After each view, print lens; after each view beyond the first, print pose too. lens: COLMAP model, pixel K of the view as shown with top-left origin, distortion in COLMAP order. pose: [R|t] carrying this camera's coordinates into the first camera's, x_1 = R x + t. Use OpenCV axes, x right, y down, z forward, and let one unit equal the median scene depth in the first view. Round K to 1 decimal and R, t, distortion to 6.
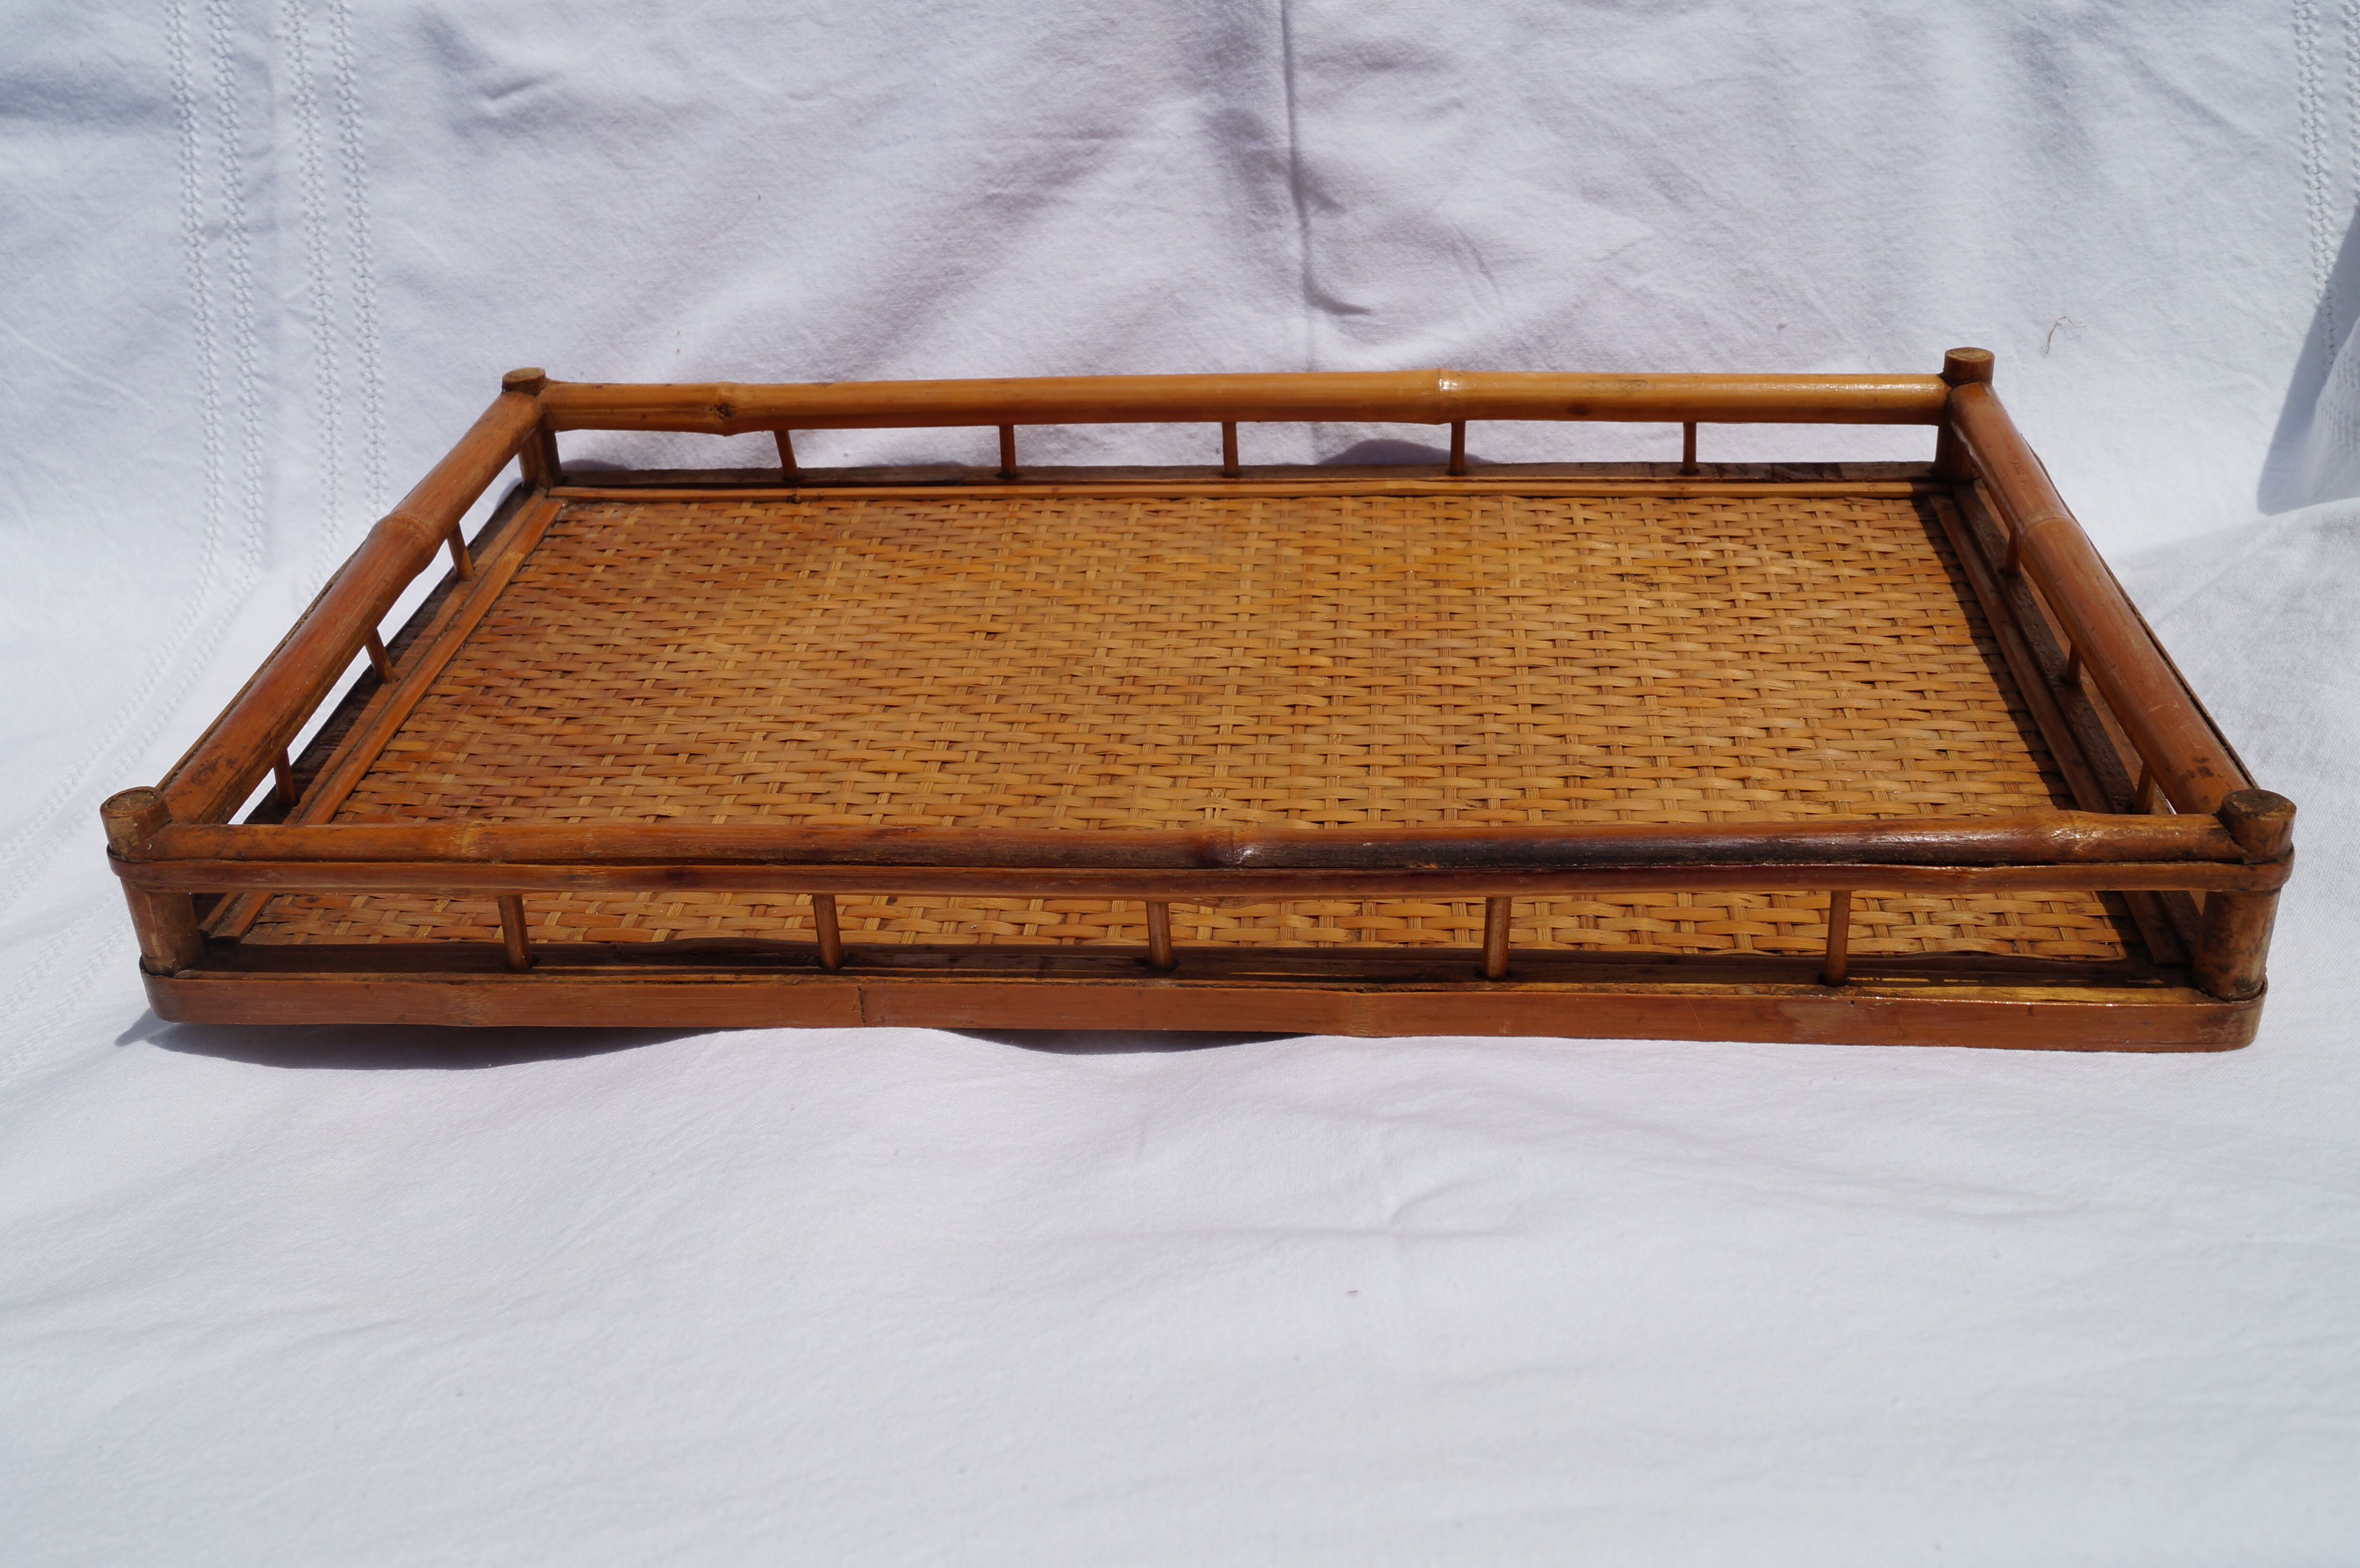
lens RADIAL K [[2579.7, 0, 1180.0], [0, 2579.7, 784.0], [0, 0, 1]] dist [-0.064360, 0.002885]
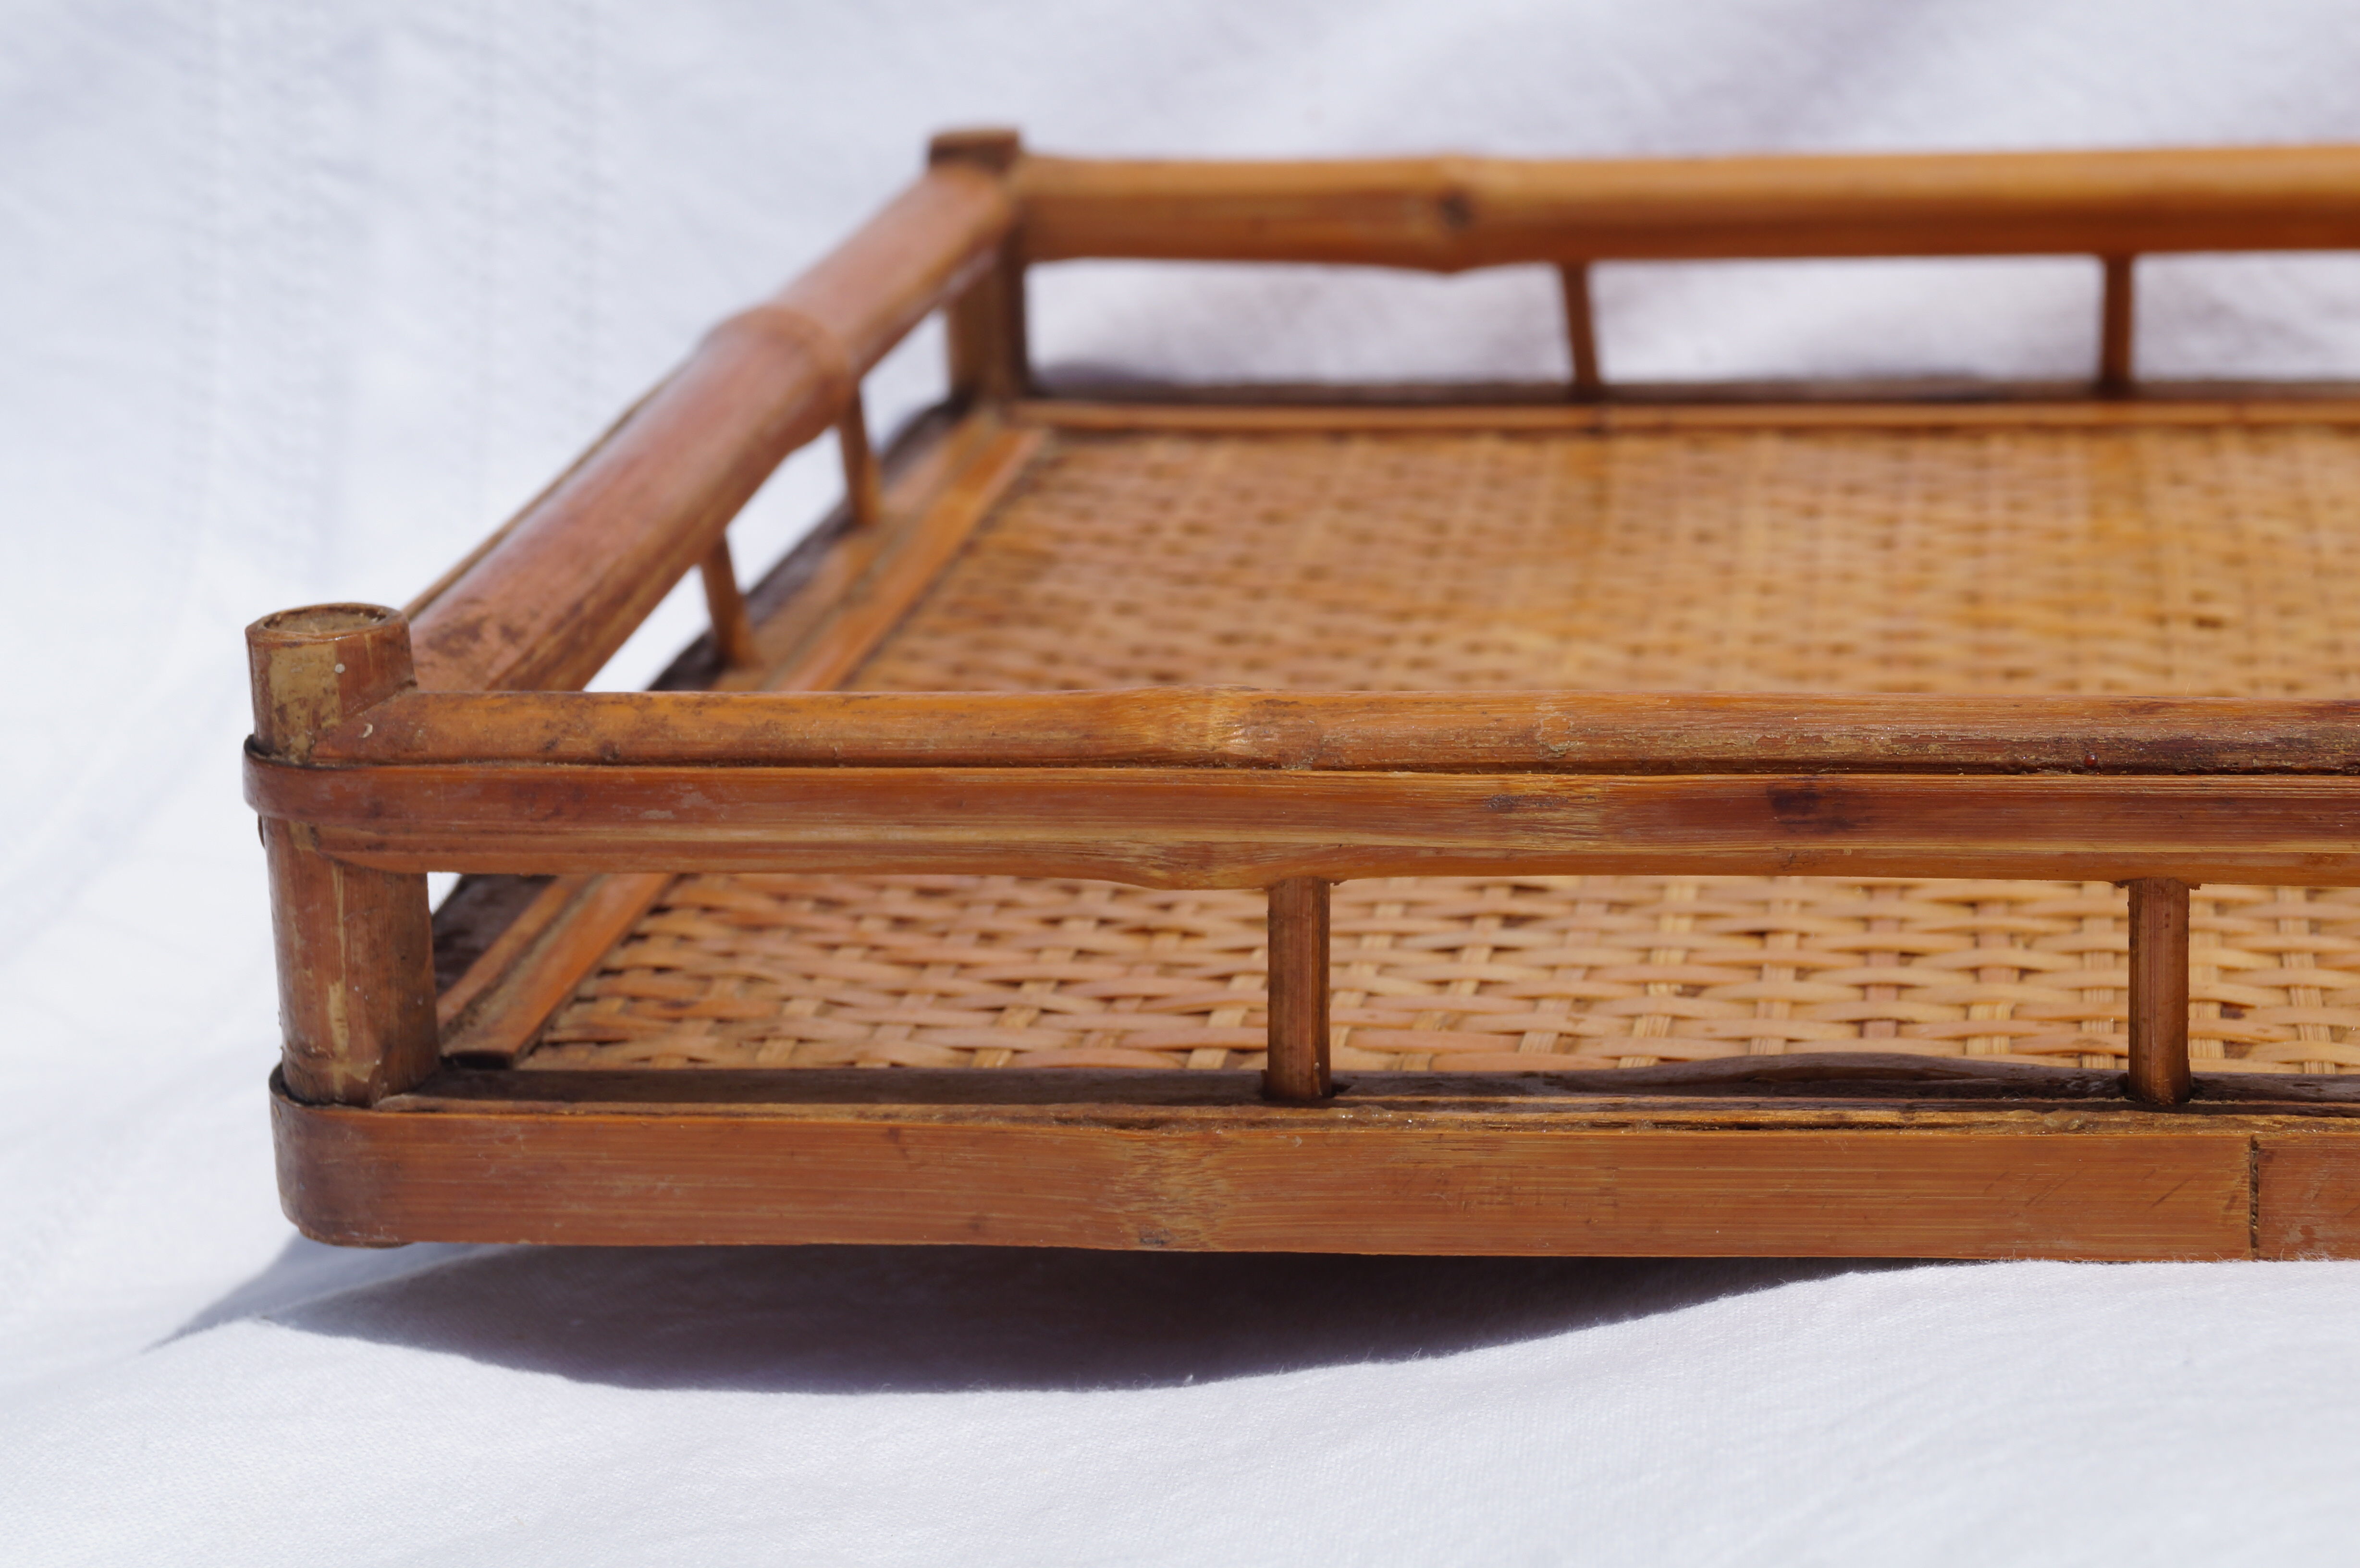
lens RADIAL K [[5377.2, 0, 1180.0], [0, 5377.2, 784.0], [0, 0, 1]] dist [-0.004007, -0.307647]
pose [[0.996255, 0.028294, -0.081707, -0.163728], [-0.044678, 0.977474, -0.206274, 0.147511], [0.074030, 0.209152, 0.975077, 0.168107]]
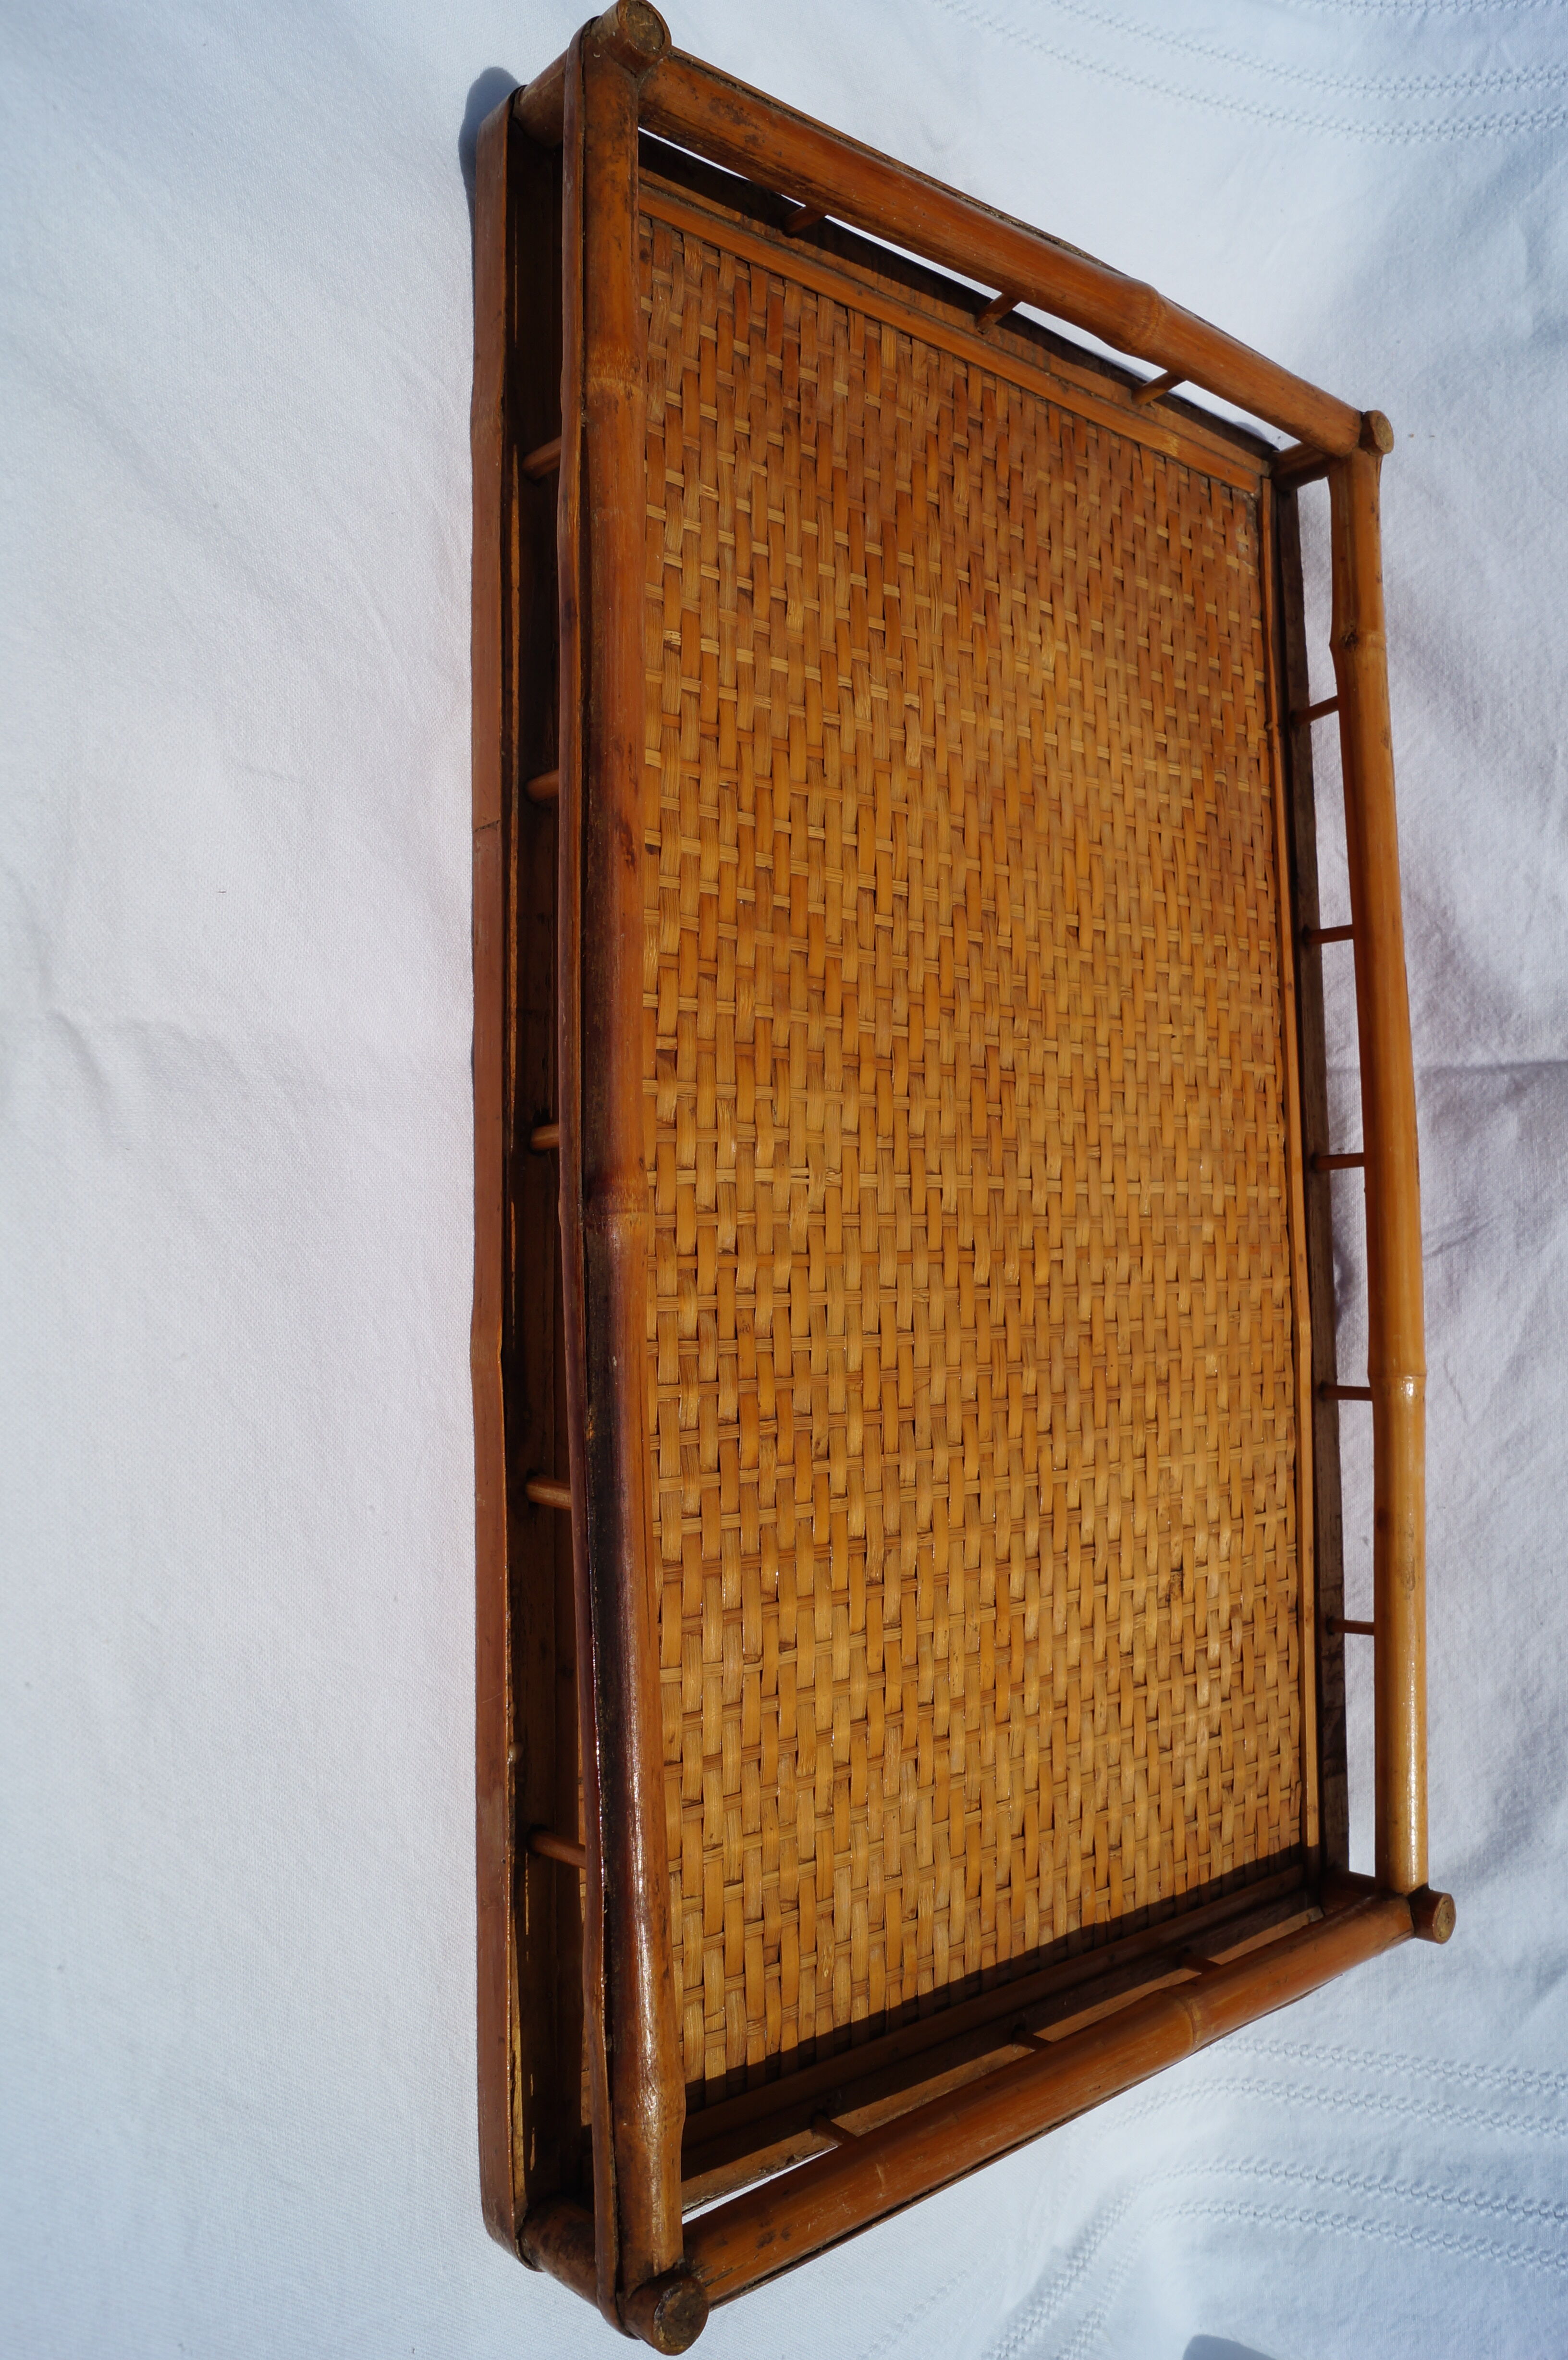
lens RADIAL K [[1914.3, 0, 784.0], [0, 1914.3, 1180.0], [0, 0, 1]] dist [-0.102657, 0.004137]
pose [[0.052341, 0.998284, 0.026243, -0.004122], [-0.945011, 0.041019, 0.324455, -0.184380], [0.322822, -0.041783, 0.945537, 0.277863]]
